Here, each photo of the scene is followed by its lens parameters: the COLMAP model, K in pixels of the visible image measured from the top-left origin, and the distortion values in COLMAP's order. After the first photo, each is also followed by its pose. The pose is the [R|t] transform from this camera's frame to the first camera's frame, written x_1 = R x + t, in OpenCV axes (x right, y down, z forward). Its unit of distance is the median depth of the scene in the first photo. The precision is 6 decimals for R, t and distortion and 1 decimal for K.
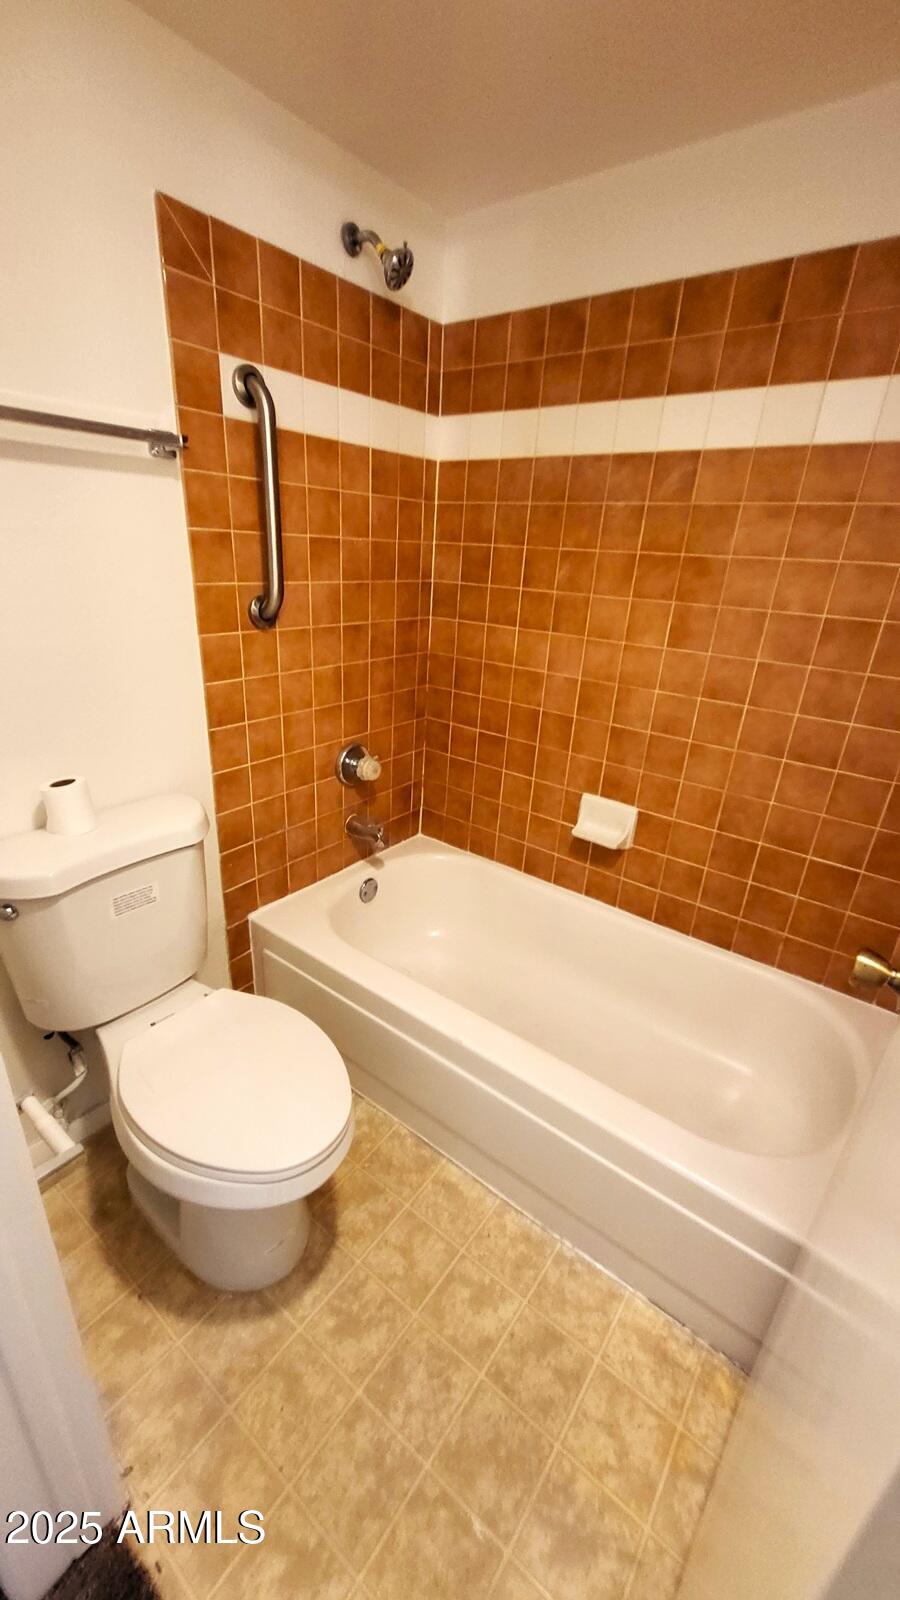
lens RADIAL K [[619.4, 0, 457.0], [0, 619.4, 795.9], [0, 0, 1]] dist [0.002936, 0.000093]
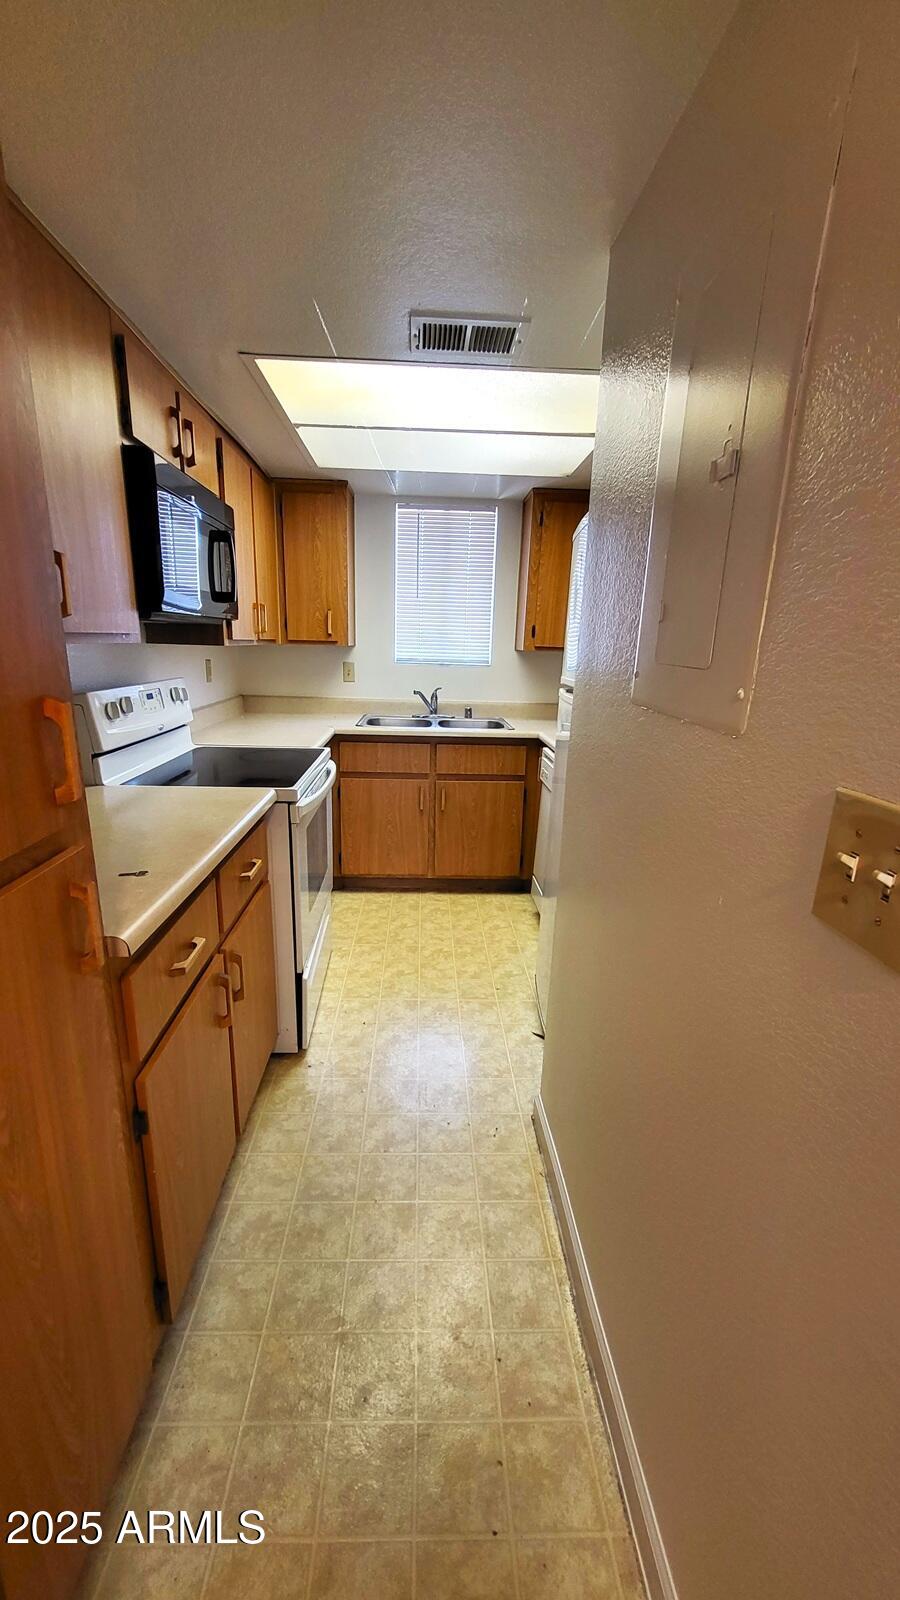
lens RADIAL K [[619.4, 0, 449.0], [0, 619.4, 800.2], [0, 0, 1]] dist [0.002936, 0.000093]
pose [[-0.764336, 0.104714, -0.636259, 0.920413], [-0.289938, 0.825541, 0.484167, -0.410806], [0.575957, 0.554542, -0.600630, 1.128565]]
